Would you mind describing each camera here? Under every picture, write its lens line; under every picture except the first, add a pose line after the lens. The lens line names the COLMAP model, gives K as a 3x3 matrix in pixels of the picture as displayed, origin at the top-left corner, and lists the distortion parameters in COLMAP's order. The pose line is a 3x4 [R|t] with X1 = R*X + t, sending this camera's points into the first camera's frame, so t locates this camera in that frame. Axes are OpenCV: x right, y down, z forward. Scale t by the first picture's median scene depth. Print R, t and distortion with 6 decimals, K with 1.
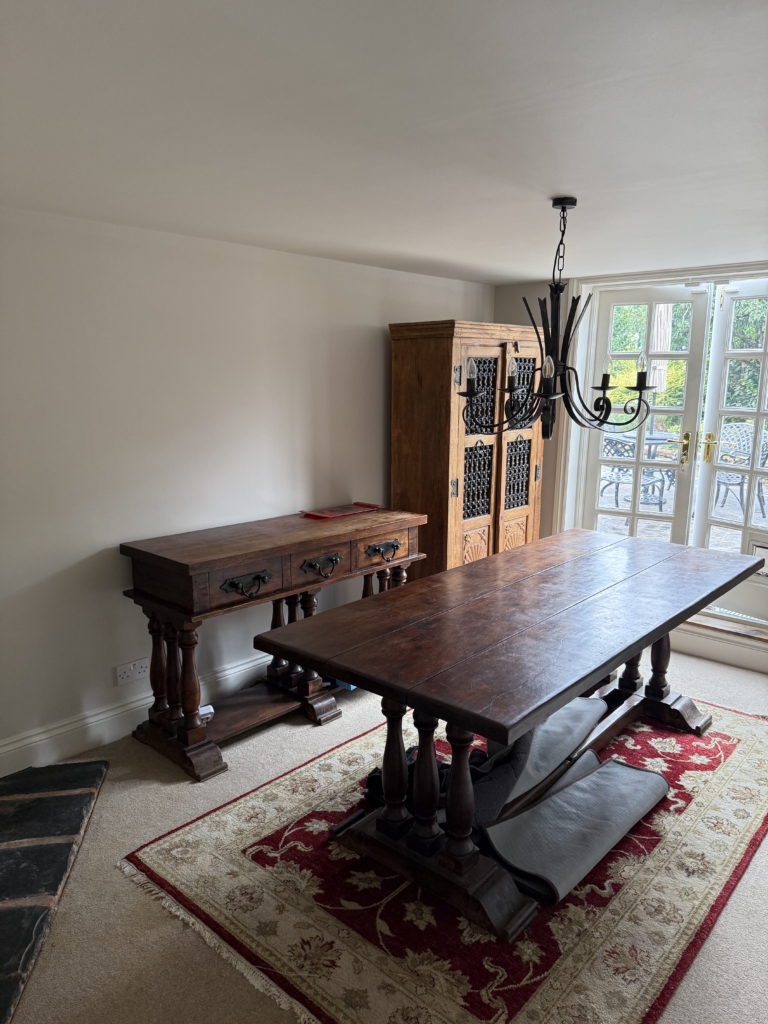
lens RADIAL K [[727.8, 0, 387.0], [0, 727.8, 509.8], [0, 0, 1]] dist [0.011184, 0.000613]
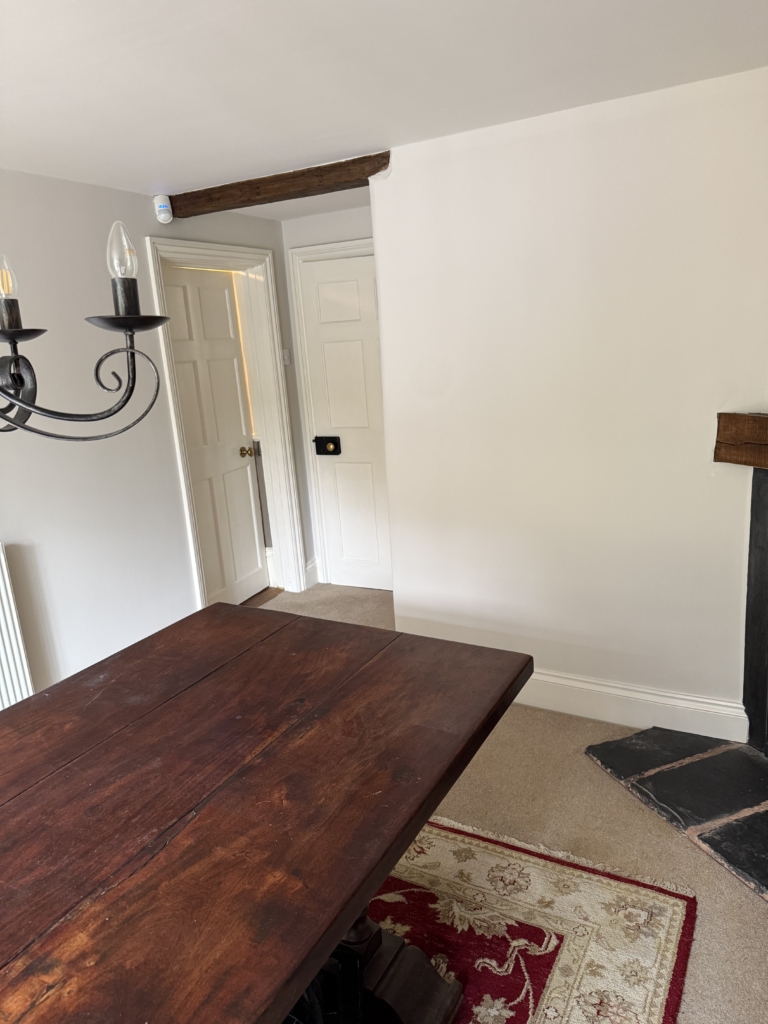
lens RADIAL K [[722.3, 0, 379.0], [0, 722.3, 507.5], [0, 0, 1]] dist [0.076058, -0.090012]
pose [[-0.976647, 0.097959, -0.191219, 0.080181], [0.013654, 0.916512, 0.399775, -0.225149], [0.214416, 0.387828, -0.896446, 1.410242]]
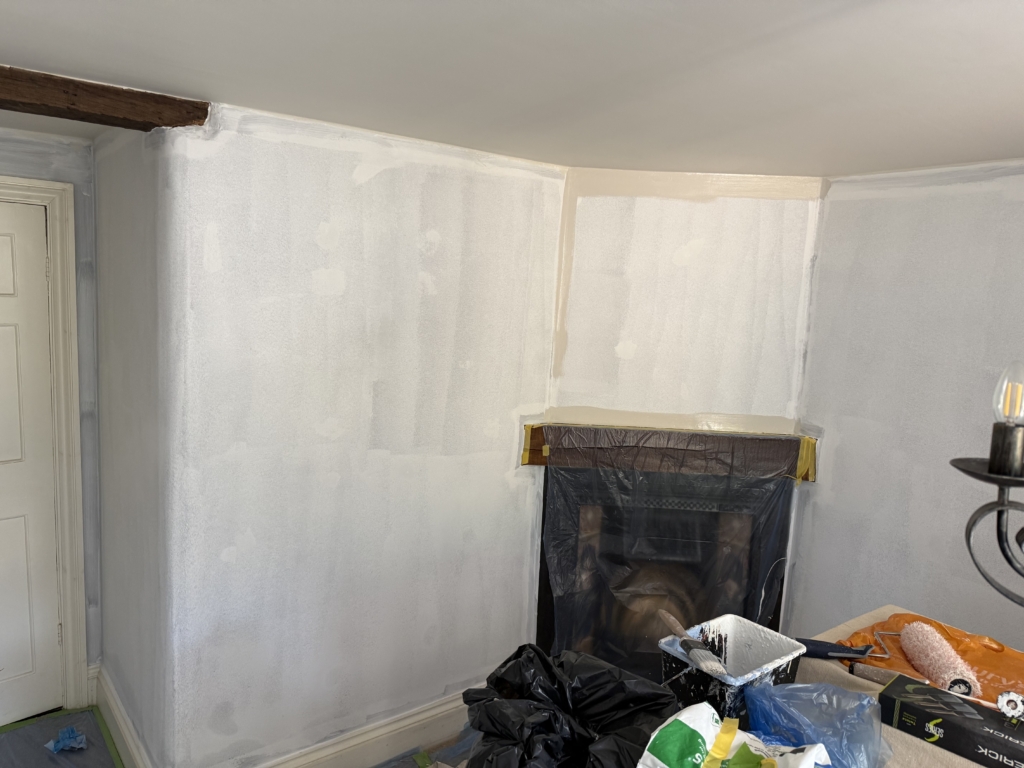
lens RADIAL K [[722.3, 0, 505.8], [0, 722.3, 380.0], [0, 0, 1]] dist [0.076058, -0.090012]
pose [[-0.189153, 0.099706, -0.976872, 0.550775], [-0.228910, 0.962945, 0.142608, -0.174871], [0.954893, 0.250590, -0.159320, 0.747123]]
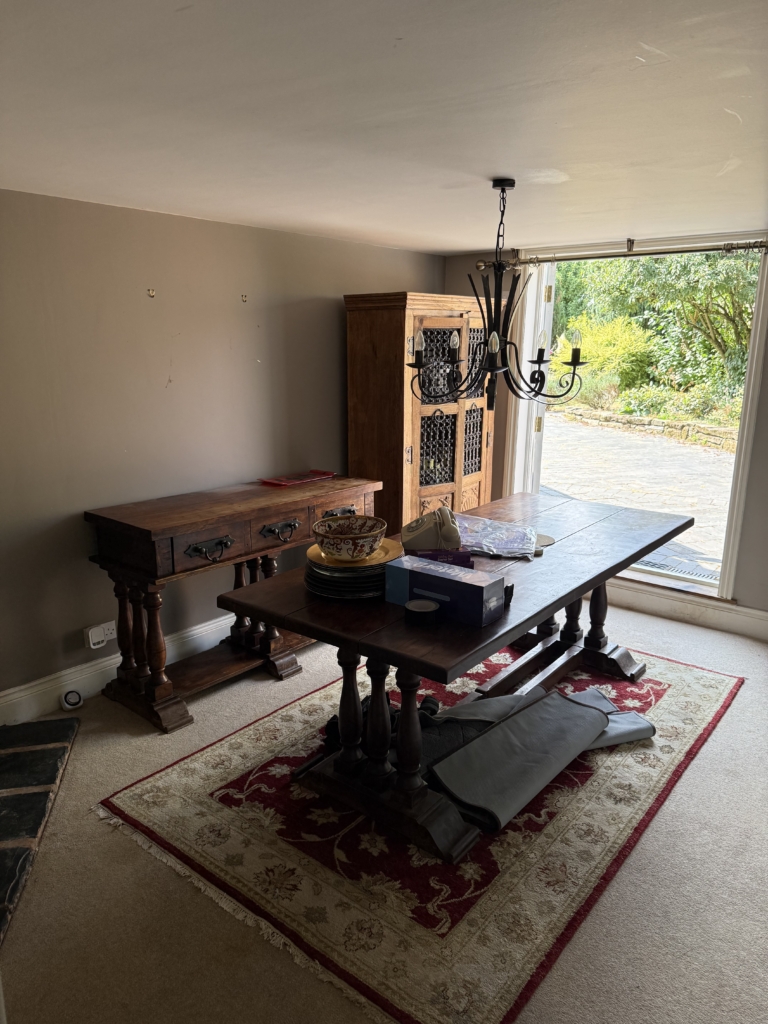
lens RADIAL K [[722.3, 0, 379.0], [0, 722.3, 507.5], [0, 0, 1]] dist [0.076058, -0.090012]
pose [[0.999028, -0.013482, 0.041958, 0.011588], [0.011708, 0.999039, 0.042236, 0.000733], [-0.042487, -0.041703, 0.998226, -0.069811]]
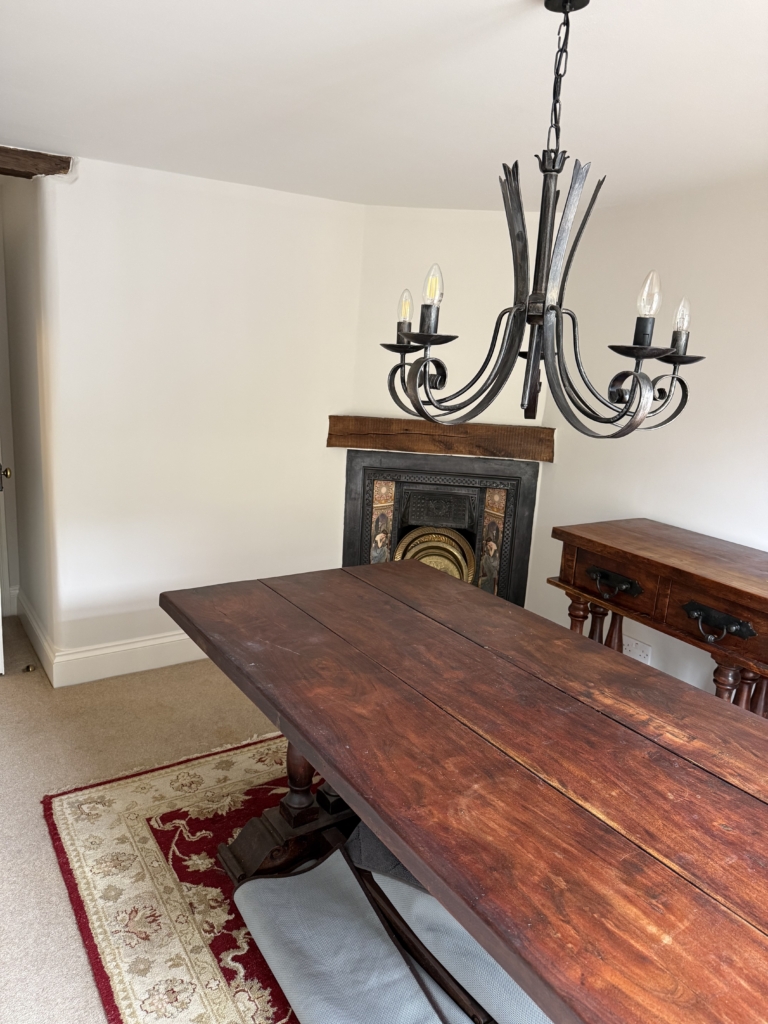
lens RADIAL K [[722.3, 0, 379.0], [0, 722.3, 507.5], [0, 0, 1]] dist [0.076058, -0.090012]
pose [[-0.266074, 0.183323, -0.946360, 0.833078], [-0.234777, 0.939861, 0.248073, -0.163317], [0.934925, 0.288190, -0.207032, 1.059052]]
